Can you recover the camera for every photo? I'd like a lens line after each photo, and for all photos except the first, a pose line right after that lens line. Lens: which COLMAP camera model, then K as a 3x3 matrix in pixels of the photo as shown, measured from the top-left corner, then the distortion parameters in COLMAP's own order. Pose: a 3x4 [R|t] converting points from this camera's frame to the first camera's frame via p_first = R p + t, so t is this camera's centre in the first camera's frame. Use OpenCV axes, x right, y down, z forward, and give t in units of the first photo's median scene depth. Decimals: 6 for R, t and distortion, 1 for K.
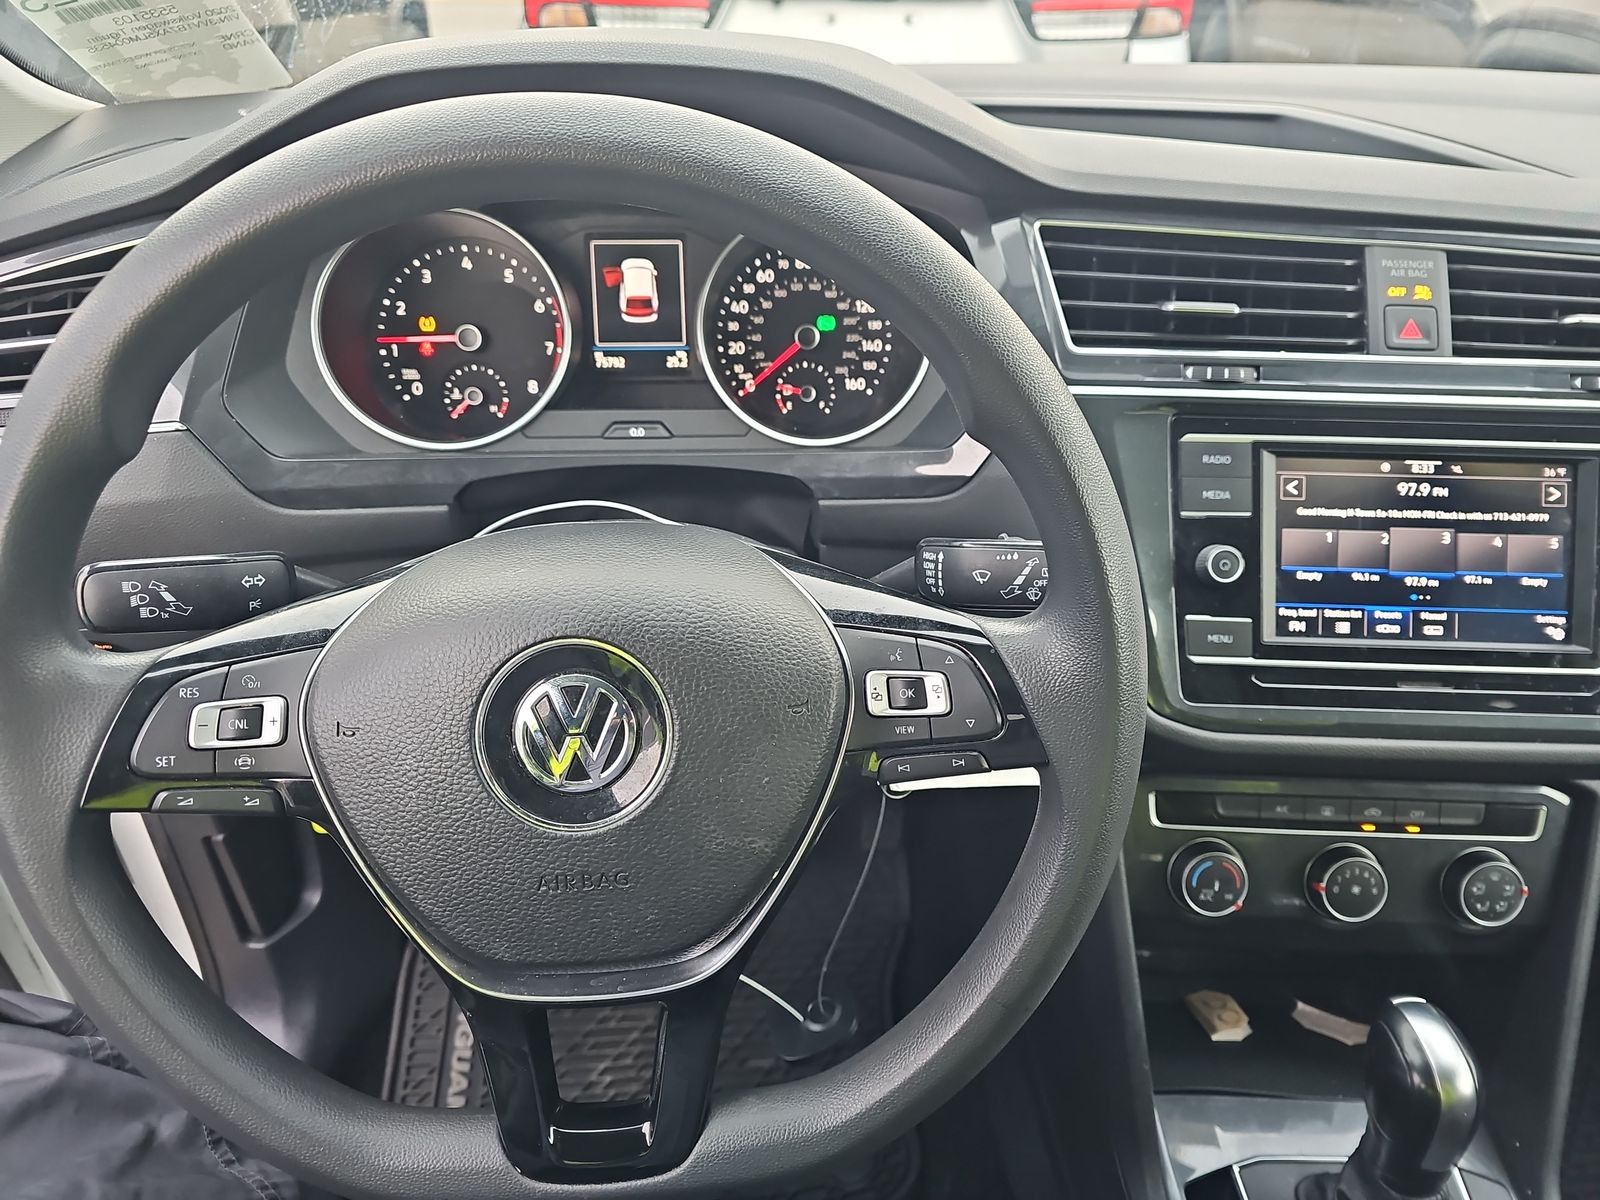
lens RADIAL K [[1048.3, 0, 805.6], [0, 1048.3, 598.3], [0, 0, 1]] dist [0.053207, -0.061261]
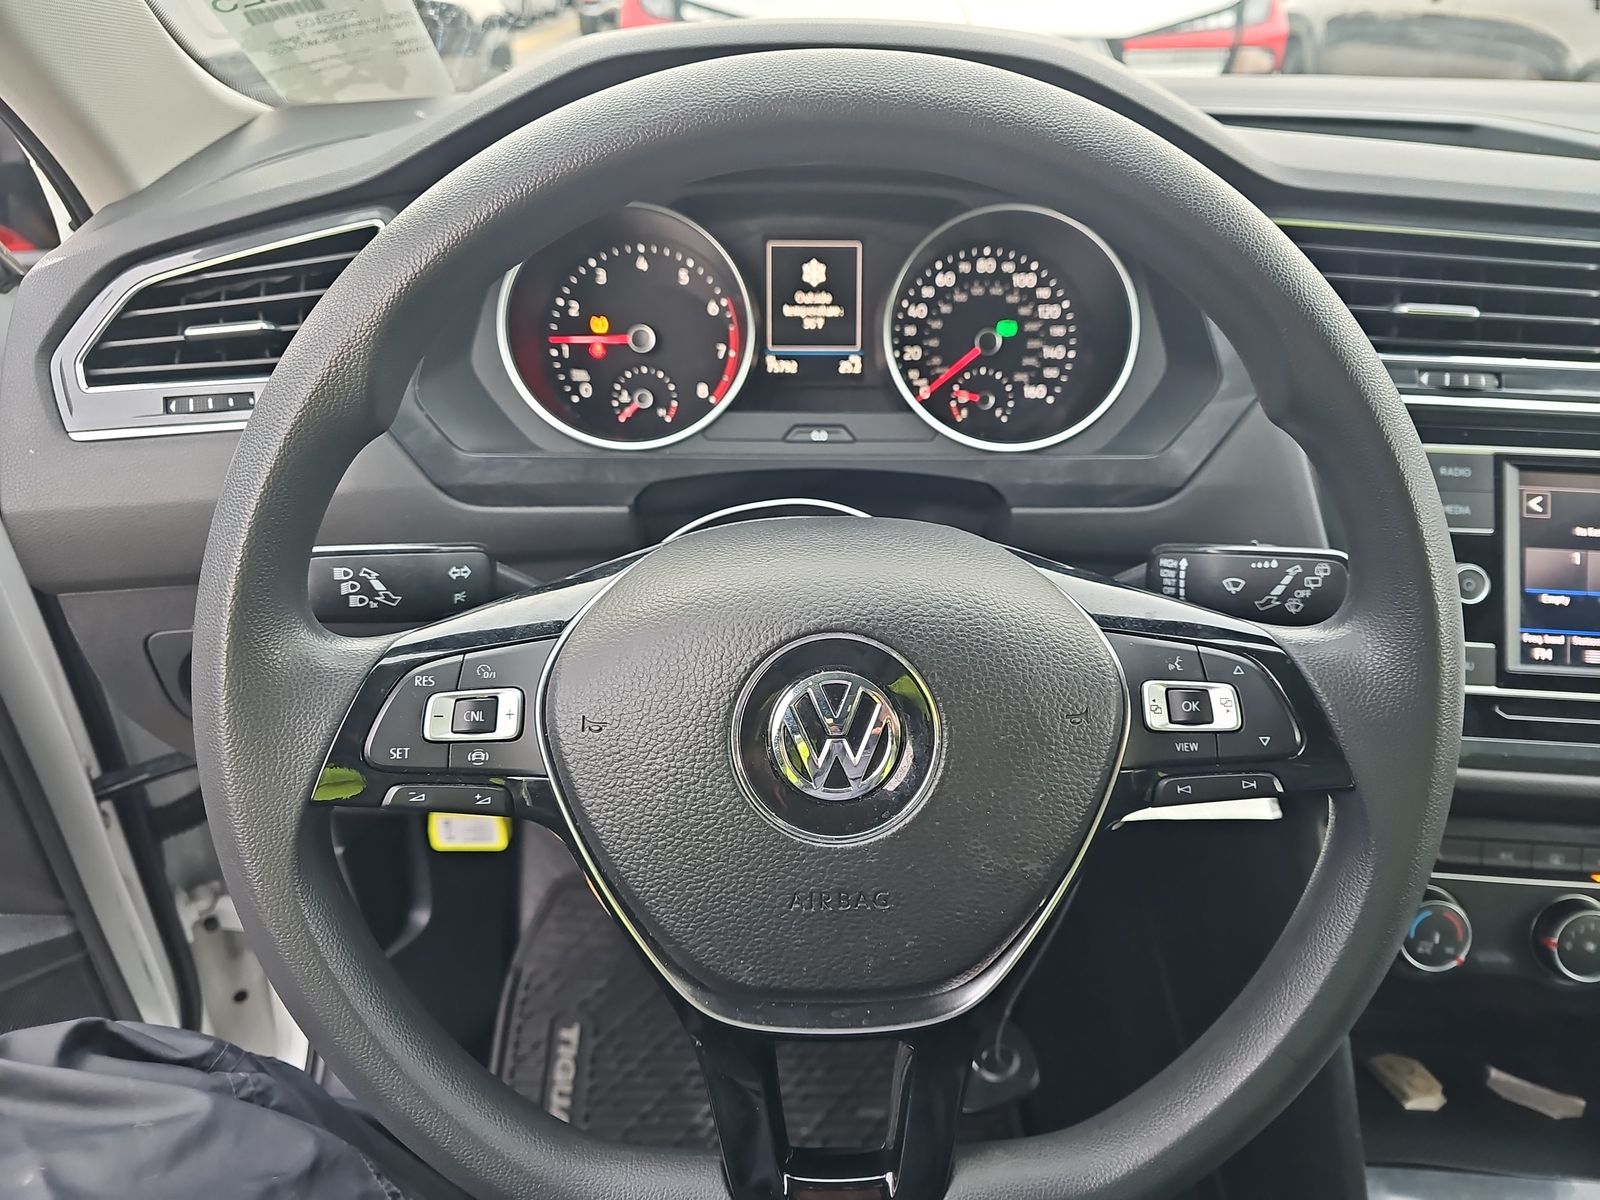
lens RADIAL K [[1052.5, 0, 808.5], [0, 1052.5, 584.5], [0, 0, 1]] dist [0.071297, -0.108462]
pose [[0.998669, 0.023397, -0.045960, -0.125691], [-0.025559, 0.998566, -0.047038, 0.024511], [0.044793, 0.048150, 0.997835, 0.044337]]
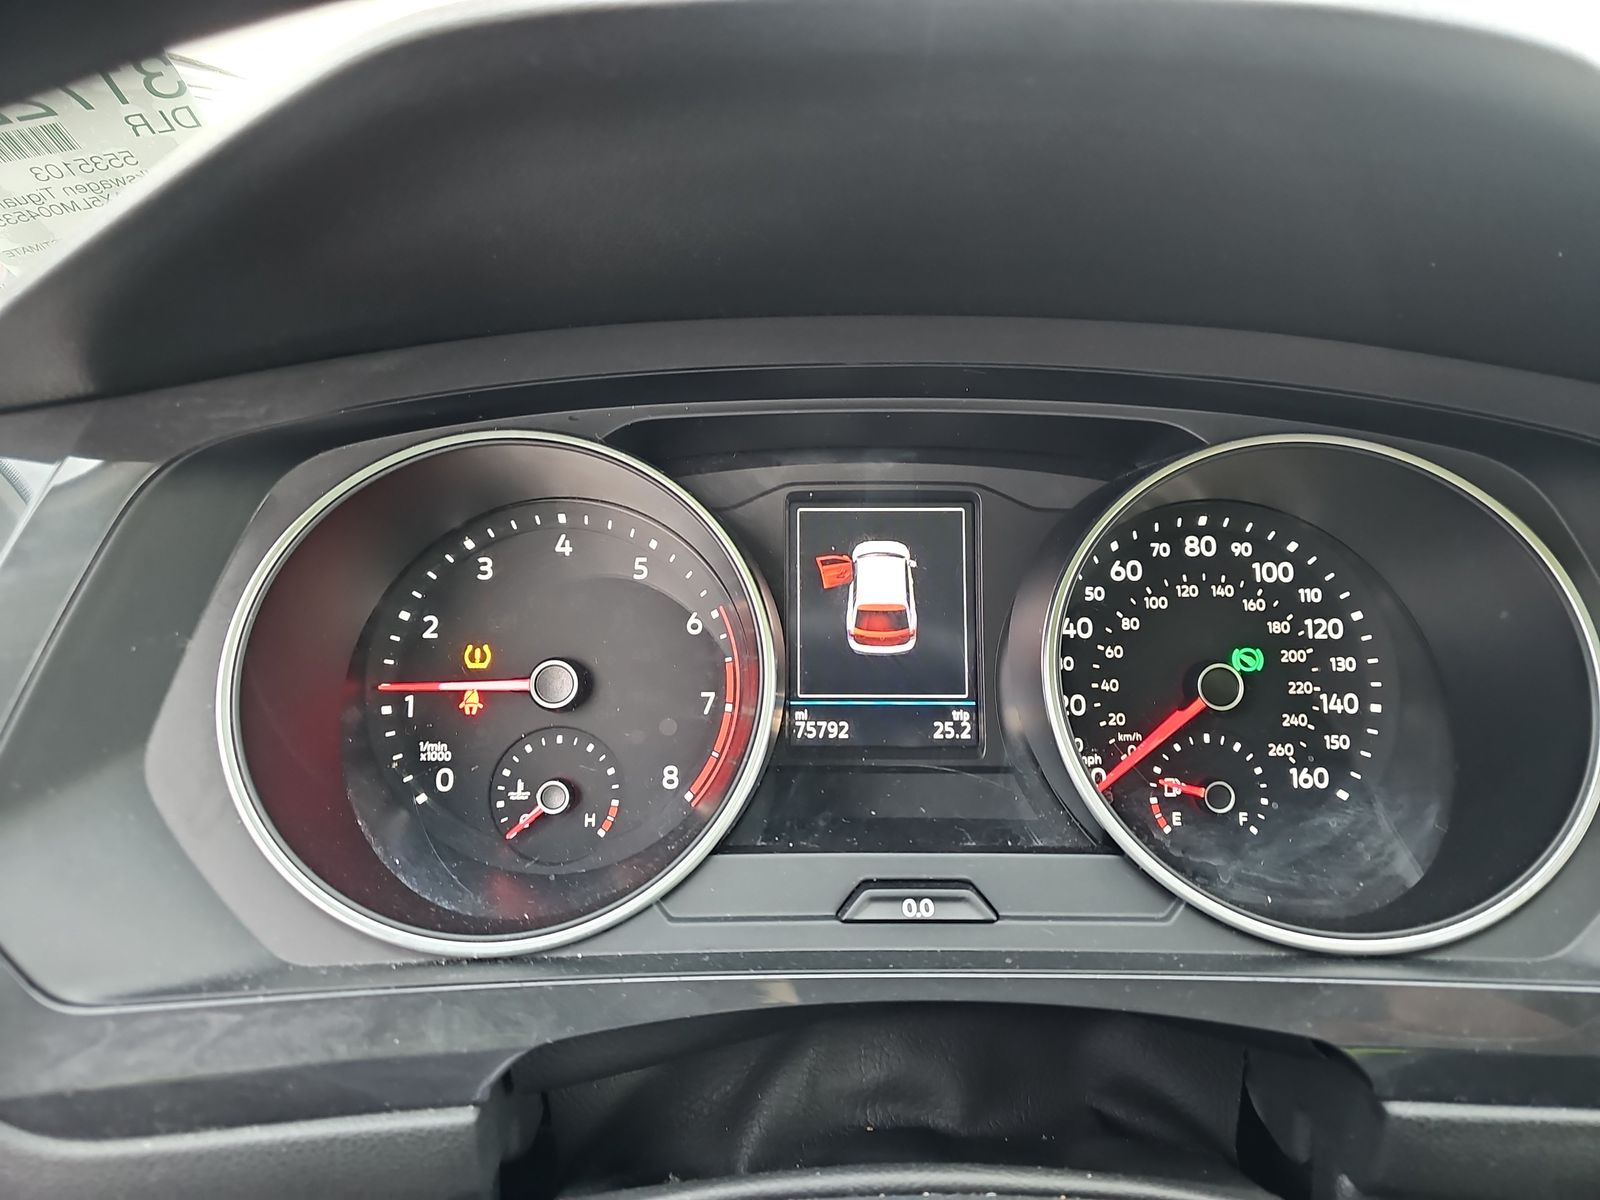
lens RADIAL K [[1048.3, 0, 805.6], [0, 1048.3, 598.3], [0, 0, 1]] dist [0.053207, -0.061261]
pose [[0.999017, 0.008652, -0.043476, -0.193974], [-0.019890, 0.963985, -0.265210, -0.169616], [0.039616, 0.265814, 0.963210, 0.554688]]
